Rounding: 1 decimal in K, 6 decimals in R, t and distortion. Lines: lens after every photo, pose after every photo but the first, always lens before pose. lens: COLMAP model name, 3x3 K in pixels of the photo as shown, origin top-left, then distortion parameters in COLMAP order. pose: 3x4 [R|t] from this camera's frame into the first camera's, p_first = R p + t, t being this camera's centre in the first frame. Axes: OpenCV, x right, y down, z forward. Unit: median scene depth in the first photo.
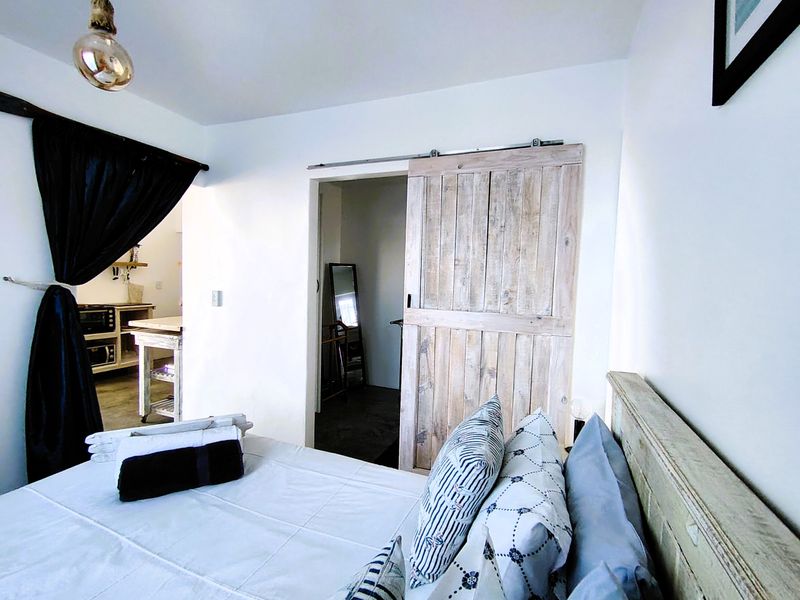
lens RADIAL K [[381.5, 0, 395.7], [0, 381.5, 299.0], [0, 0, 1]] dist [0.000916, 0.000648]
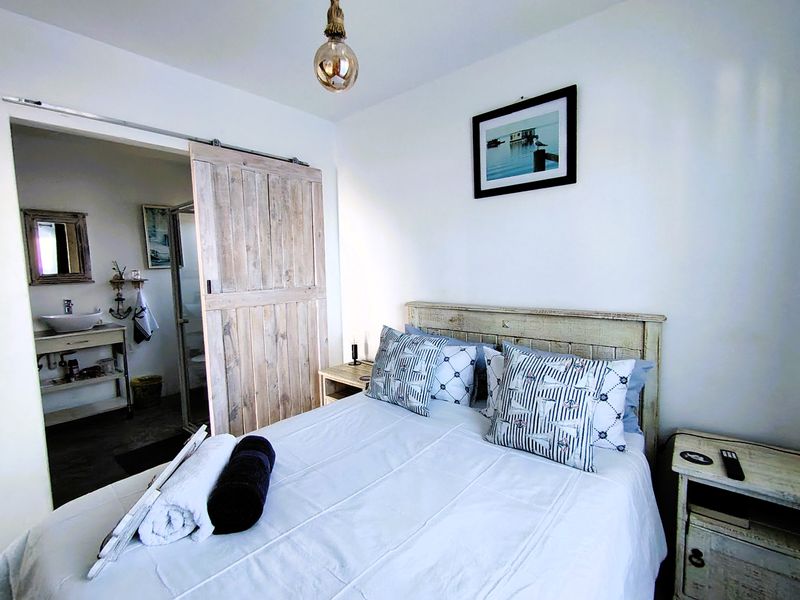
lens RADIAL K [[381.5, 0, 400.6], [0, 381.5, 300.9], [0, 0, 1]] dist [0.000916, 0.000648]
pose [[0.297927, -0.123640, 0.946548, -0.814892], [0.085970, 0.991022, 0.102390, -0.018699], [-0.950710, 0.050870, 0.305882, 0.235087]]
